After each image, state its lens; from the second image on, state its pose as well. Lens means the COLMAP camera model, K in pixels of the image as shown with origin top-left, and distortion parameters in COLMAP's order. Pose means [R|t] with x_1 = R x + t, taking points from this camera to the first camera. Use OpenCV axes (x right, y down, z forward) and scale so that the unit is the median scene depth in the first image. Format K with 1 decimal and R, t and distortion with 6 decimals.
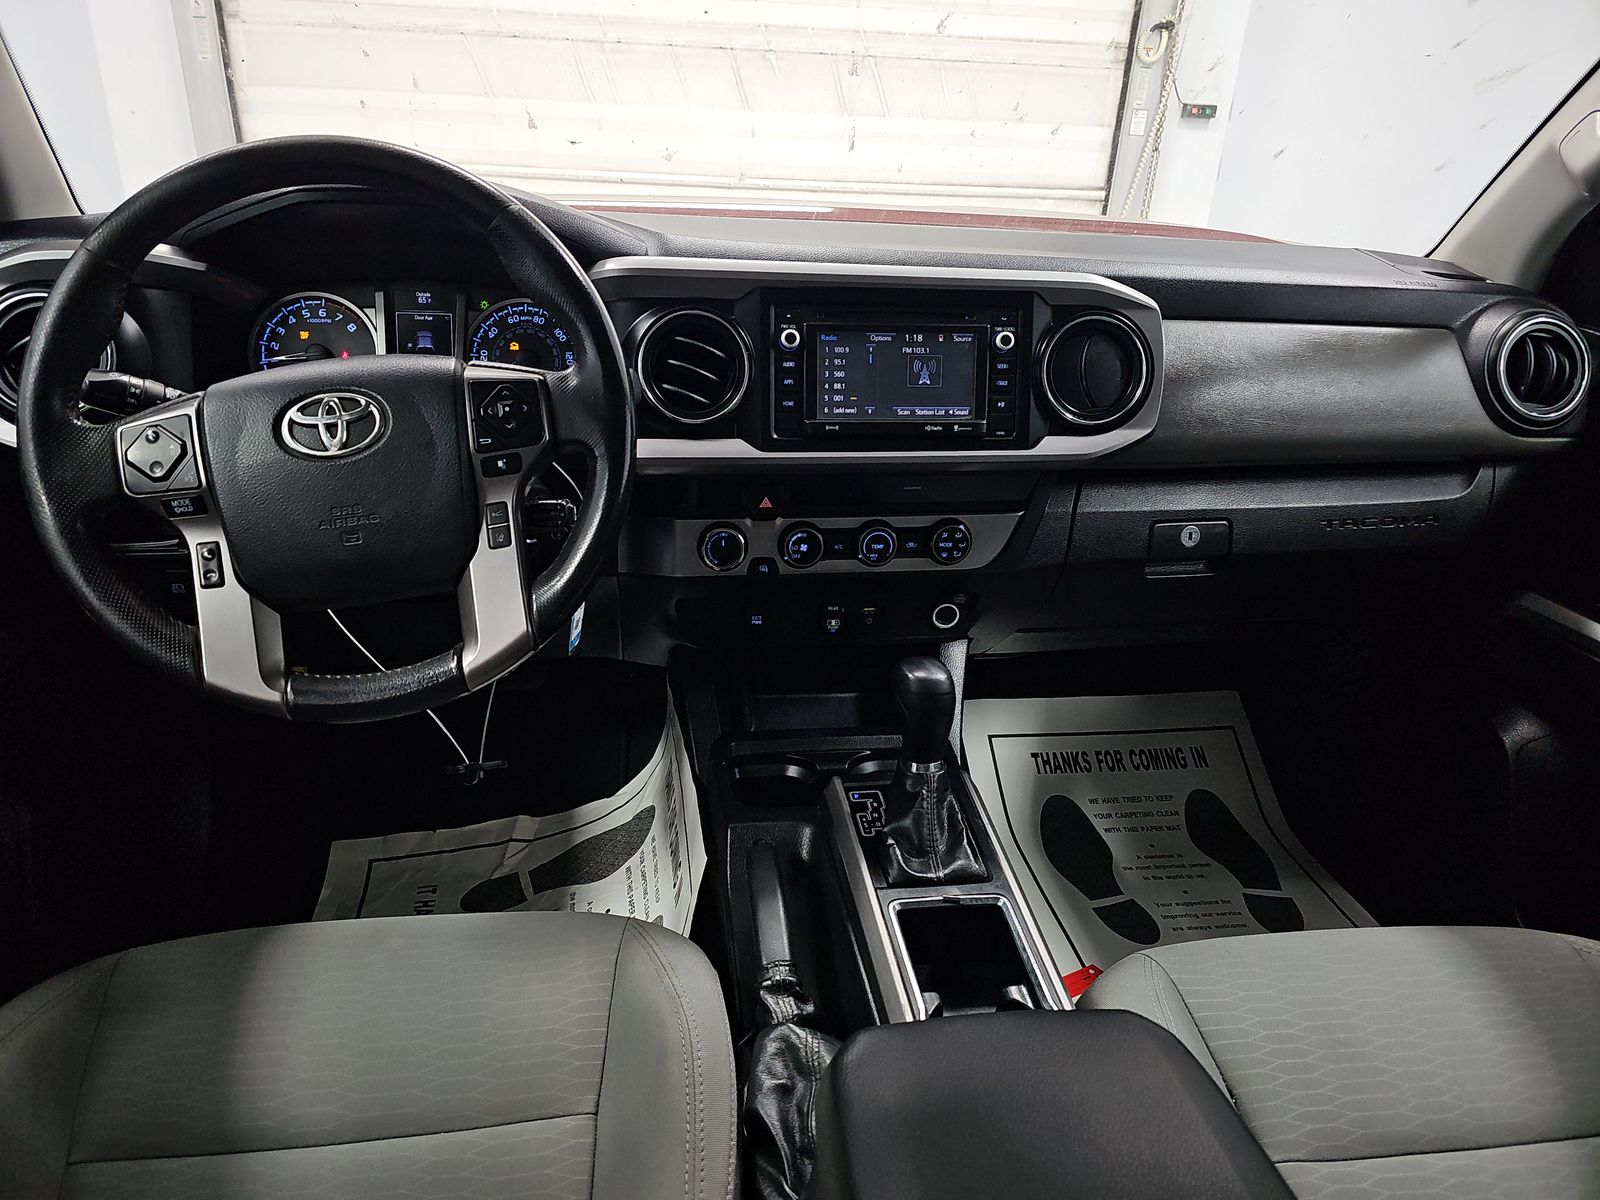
lens RADIAL K [[1072.9, 0, 793.8], [0, 1072.9, 596.8], [0, 0, 1]] dist [0.054617, -0.043079]
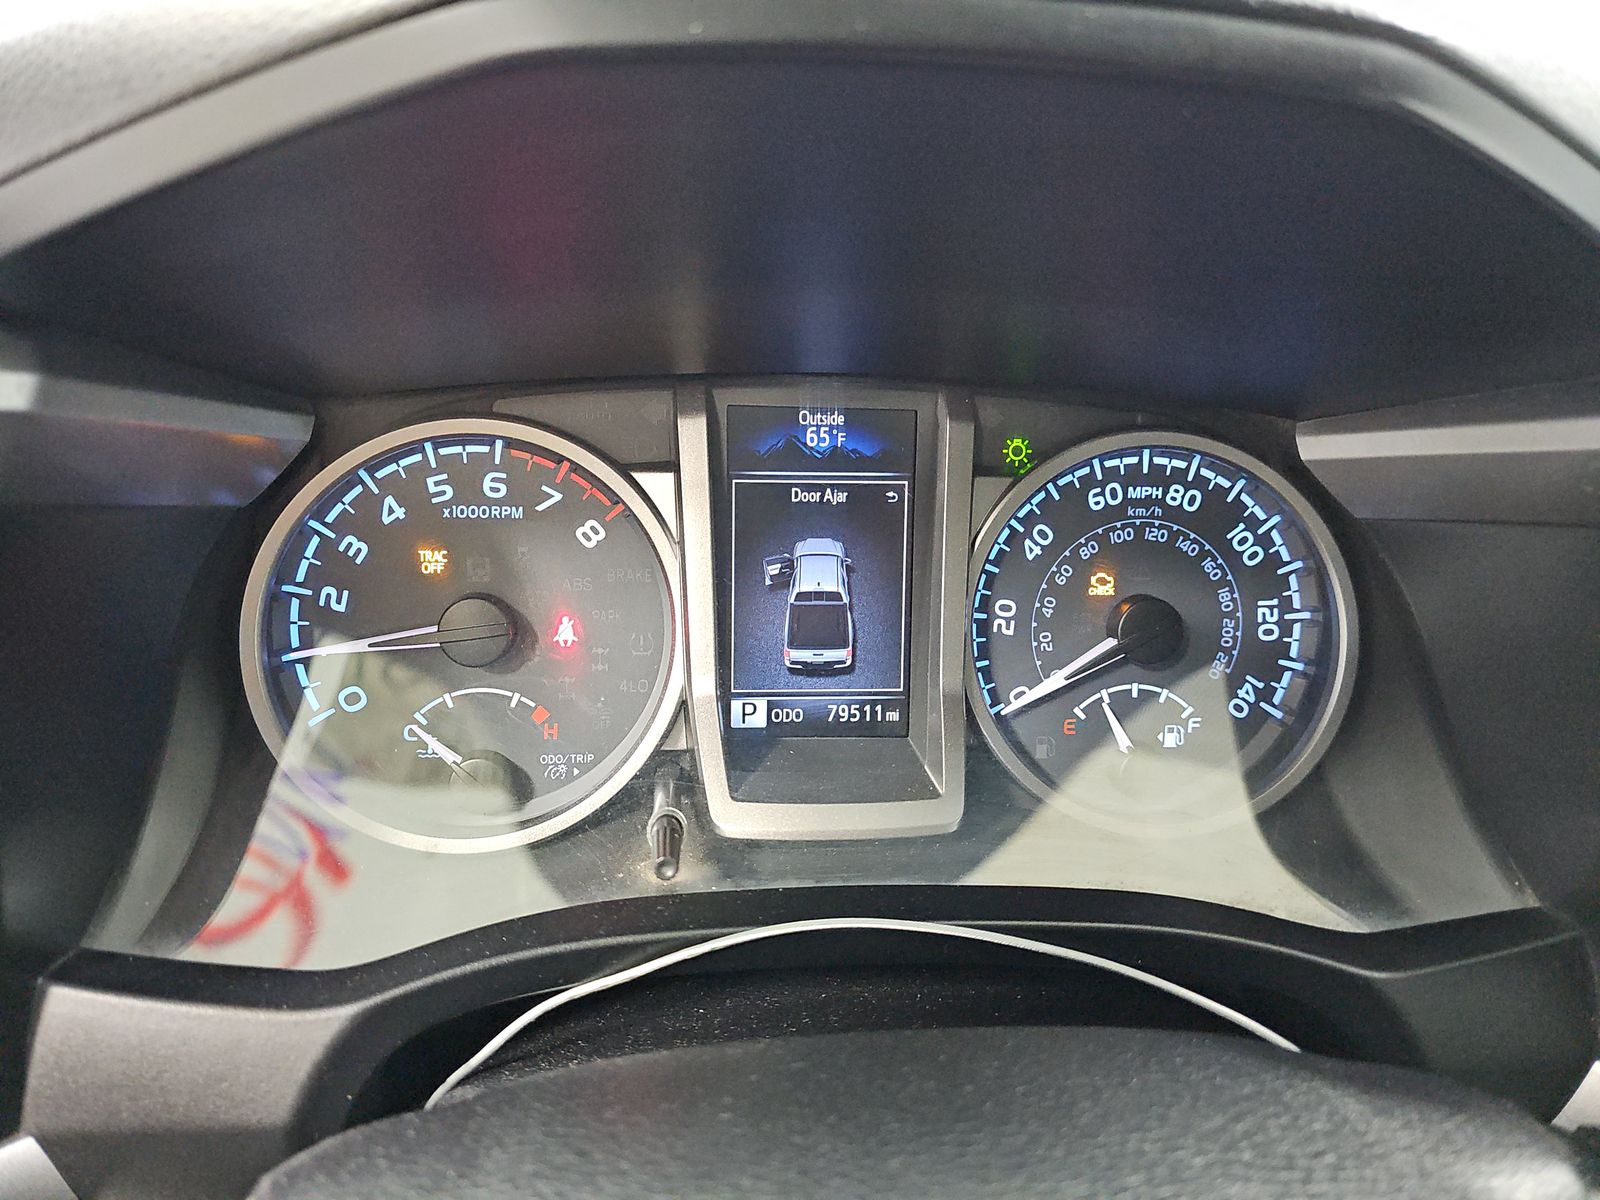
lens RADIAL K [[1072.9, 0, 793.8], [0, 1072.9, 596.8], [0, 0, 1]] dist [0.054617, -0.043079]
pose [[0.999266, 0.023344, -0.030364, -0.344872], [-0.021679, 0.998302, 0.054072, -0.249421], [0.031574, -0.053374, 0.998075, 0.712153]]
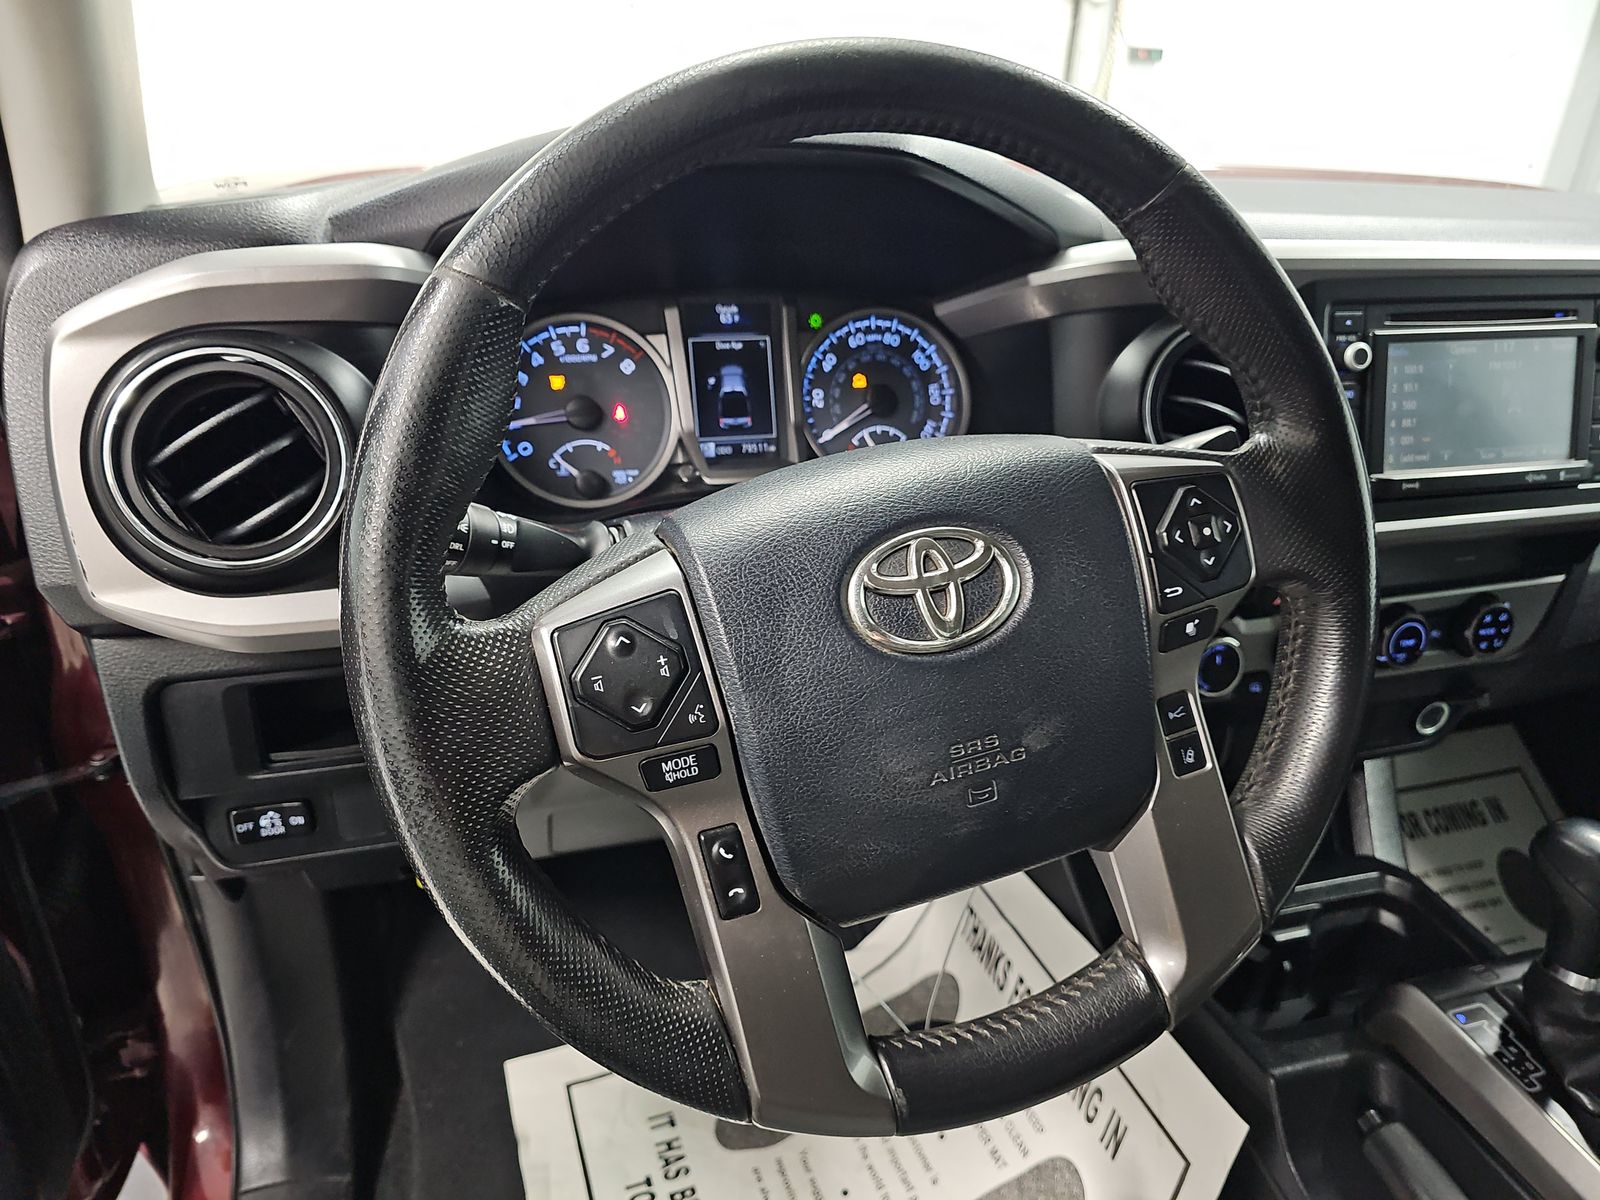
lens RADIAL K [[1078.2, 0, 795.4], [0, 1078.2, 617.1], [0, 0, 1]] dist [0.086459, -0.141748]
pose [[0.988263, -0.075740, 0.132667, -0.408089], [0.069312, 0.996217, 0.052422, -0.128004], [-0.136135, -0.042611, 0.989773, 0.345724]]
